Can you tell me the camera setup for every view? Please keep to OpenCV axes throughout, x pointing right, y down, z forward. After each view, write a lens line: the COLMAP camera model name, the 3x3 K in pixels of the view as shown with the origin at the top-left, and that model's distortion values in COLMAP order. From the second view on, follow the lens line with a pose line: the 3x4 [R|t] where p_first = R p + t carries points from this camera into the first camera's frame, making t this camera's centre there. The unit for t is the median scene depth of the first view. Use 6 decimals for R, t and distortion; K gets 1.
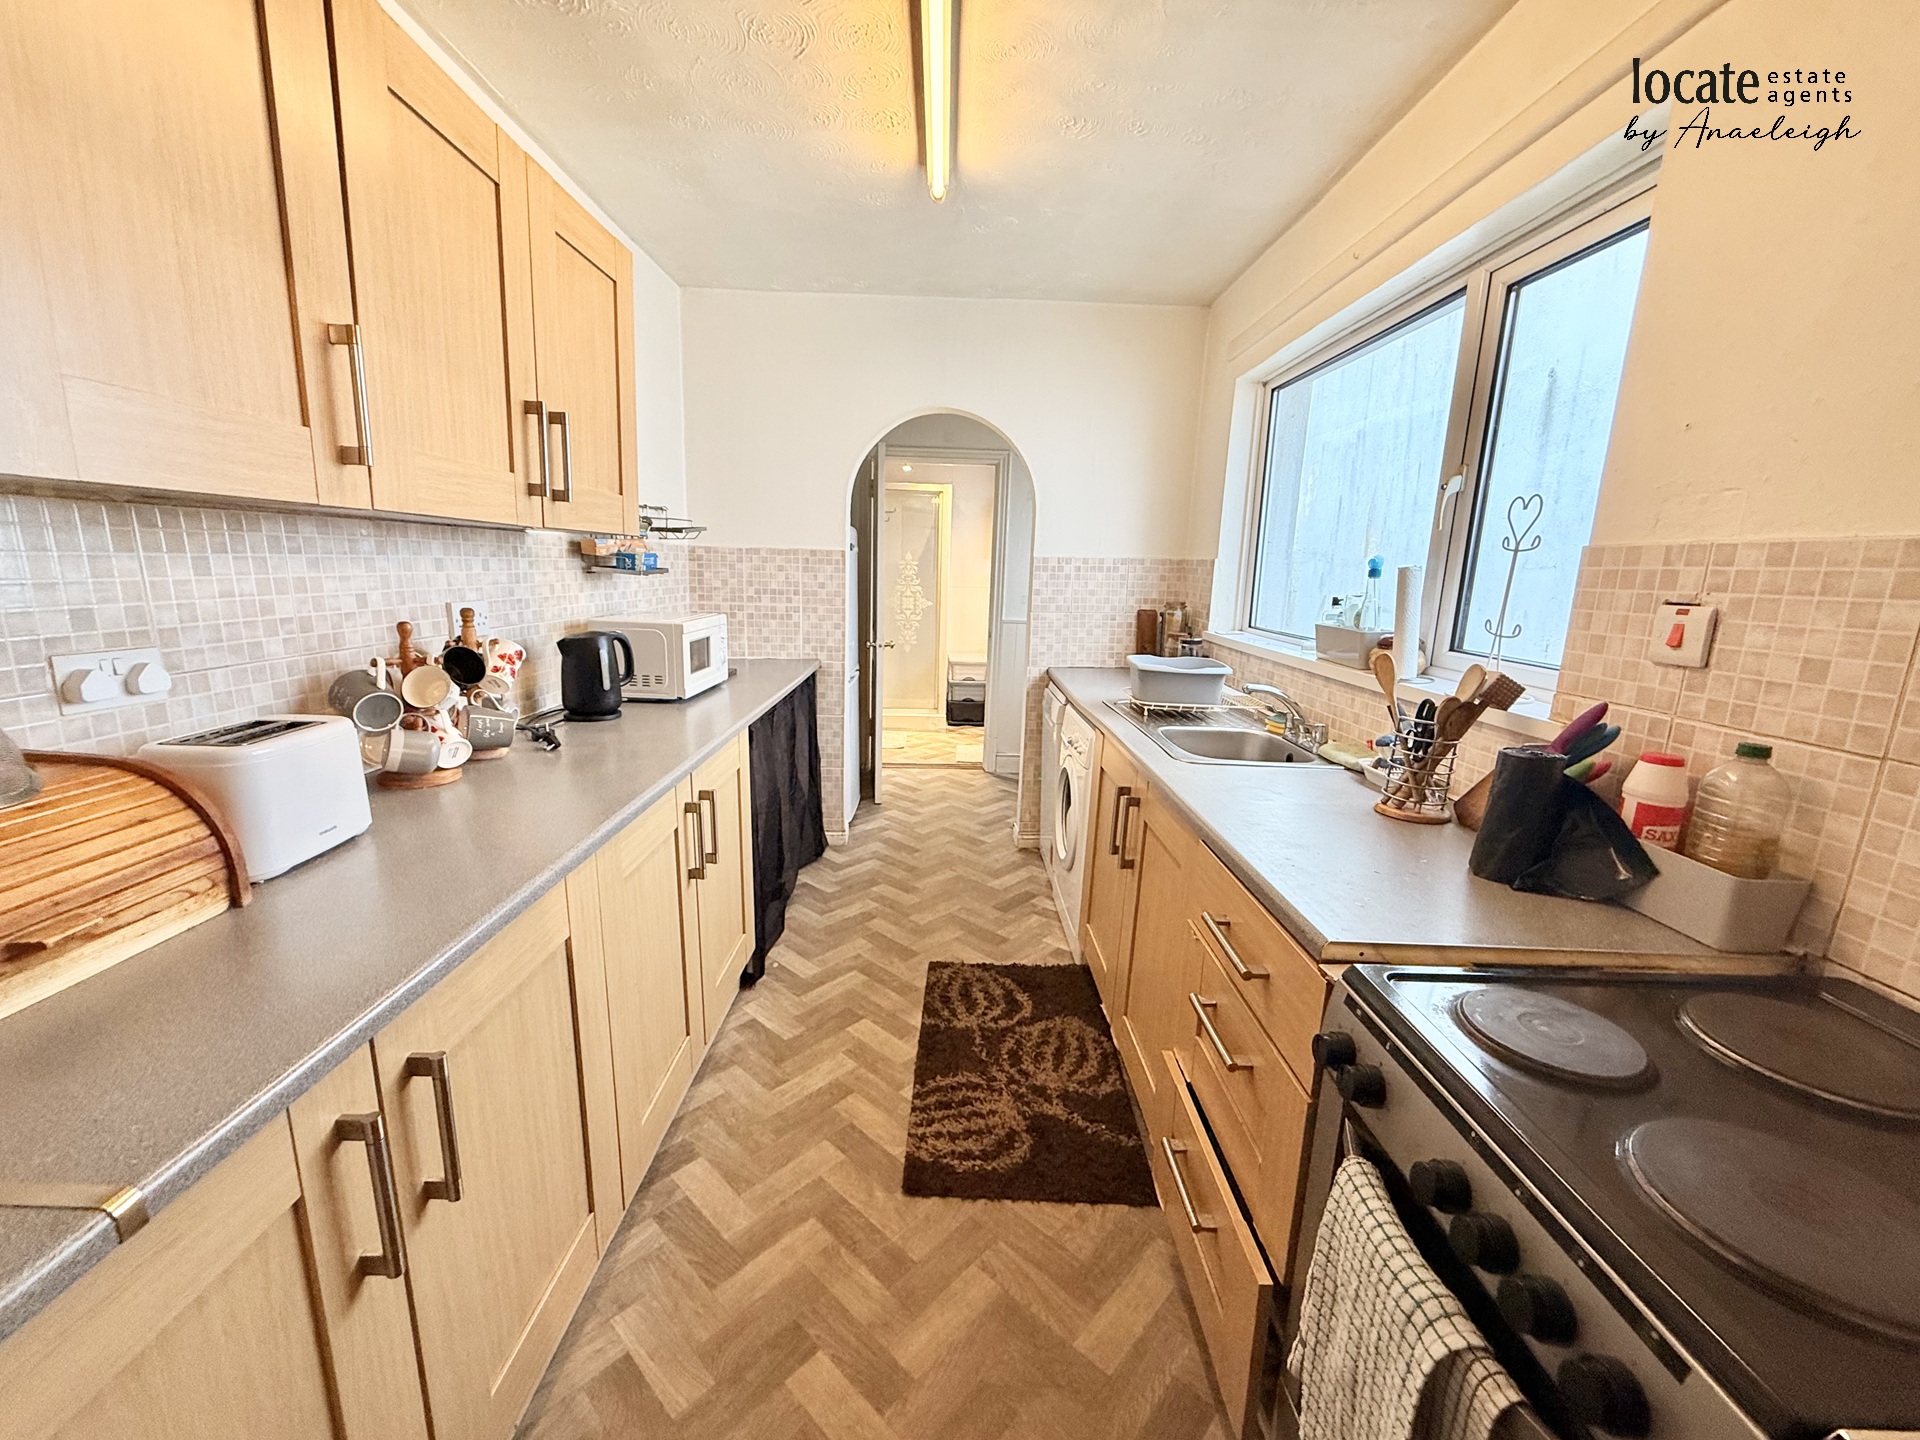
lens RADIAL K [[761.9, 0, 954.7], [0, 761.9, 724.0], [0, 0, 1]] dist [-0.001841, 0.000381]
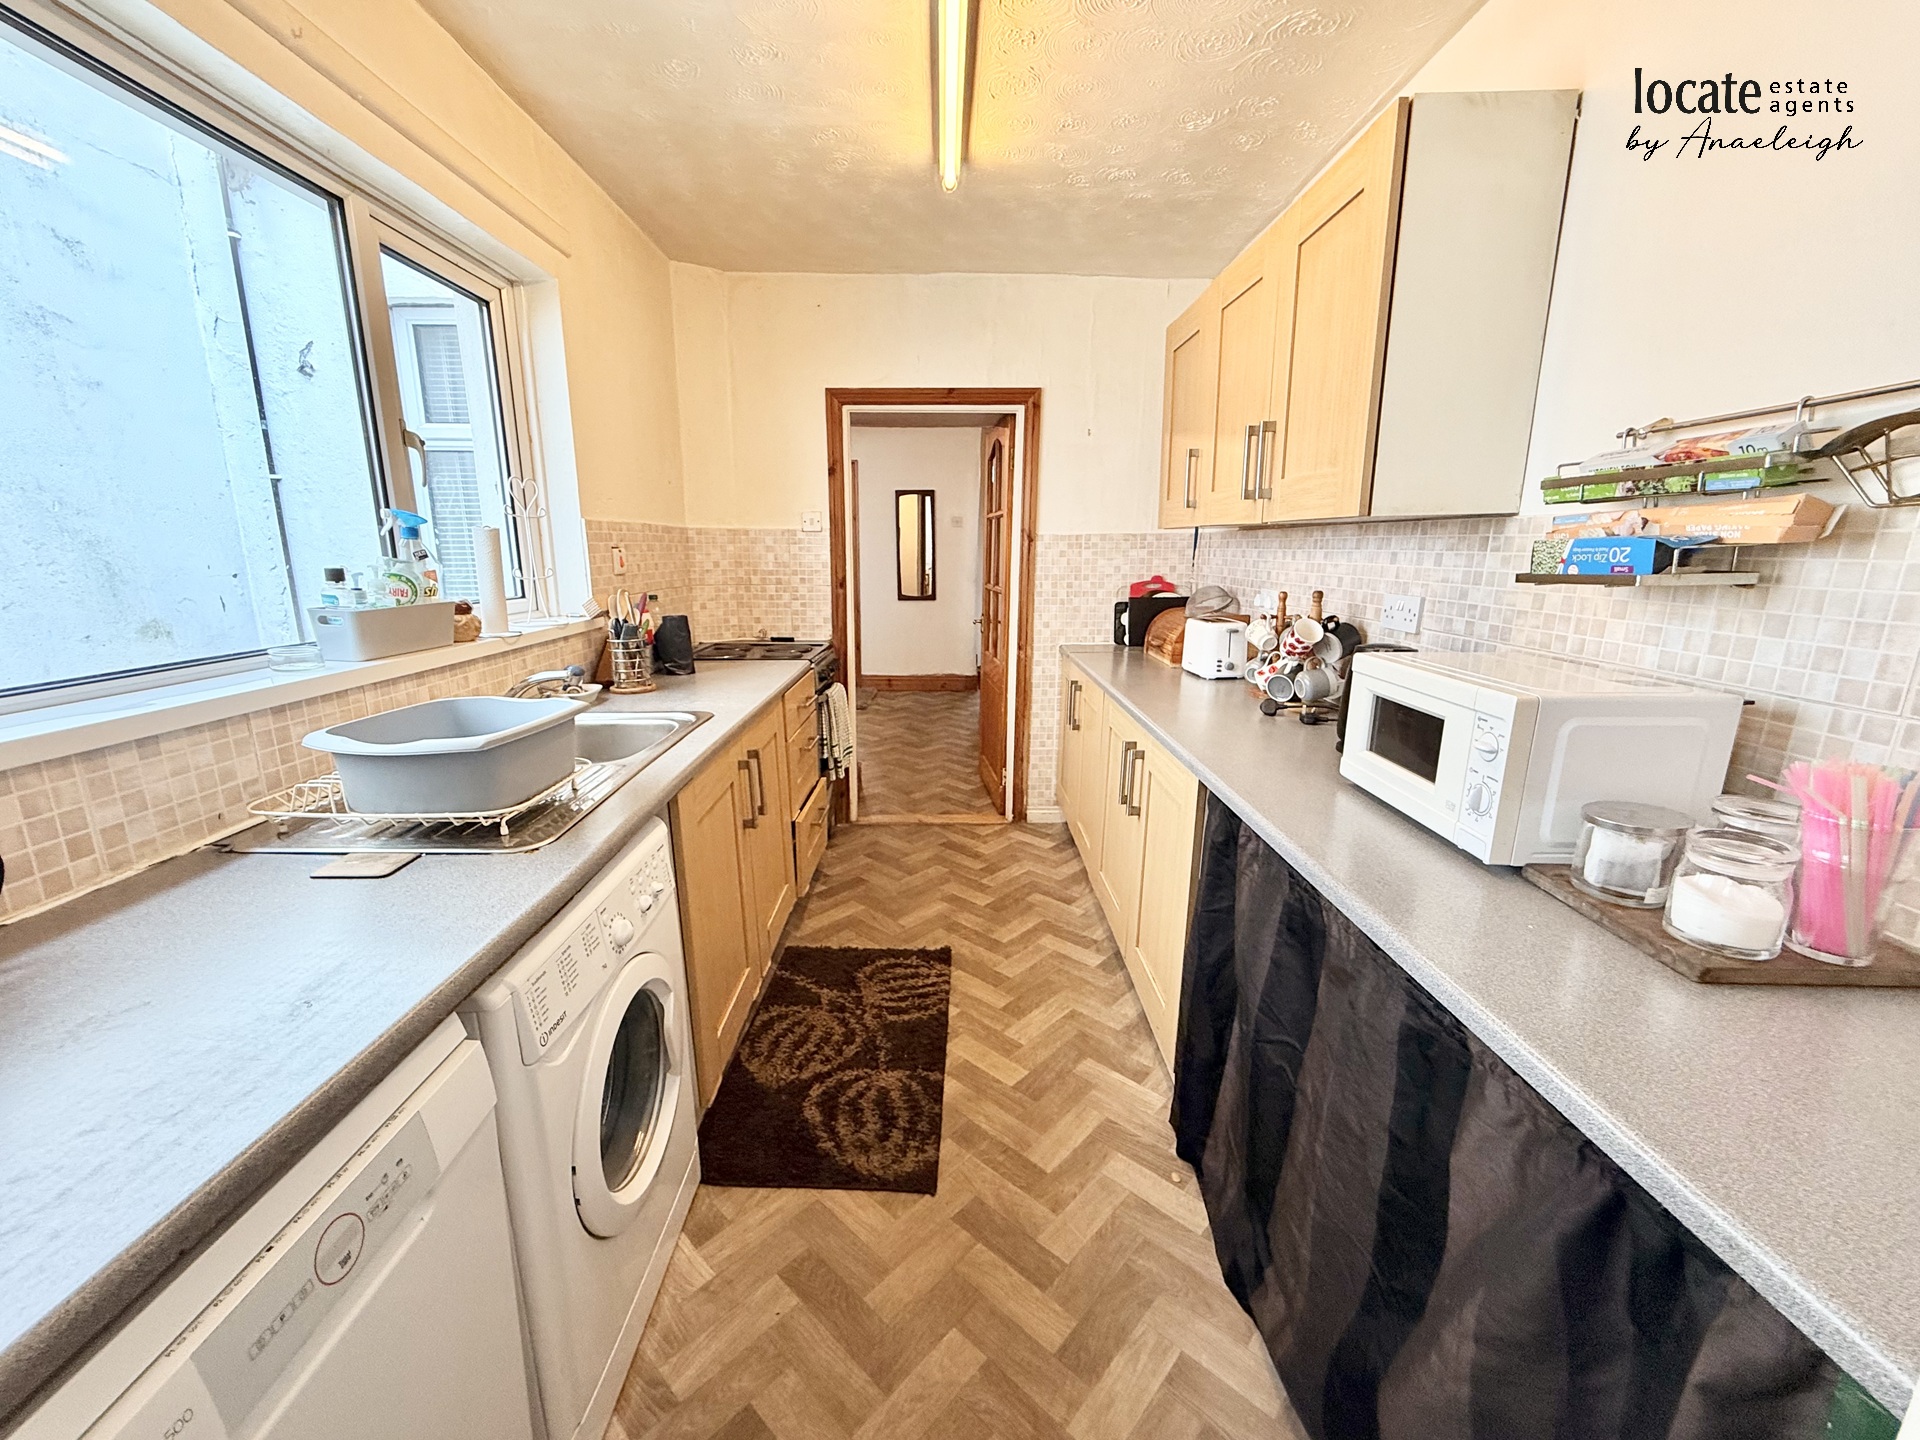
lens RADIAL K [[761.9, 0, 954.7], [0, 761.9, 724.0], [0, 0, 1]] dist [-0.001841, 0.000381]
pose [[-0.999392, -0.033506, -0.009611, -0.037499], [-0.034406, 0.904010, 0.426124, -0.376943], [-0.005589, 0.426195, -0.904614, 1.803393]]
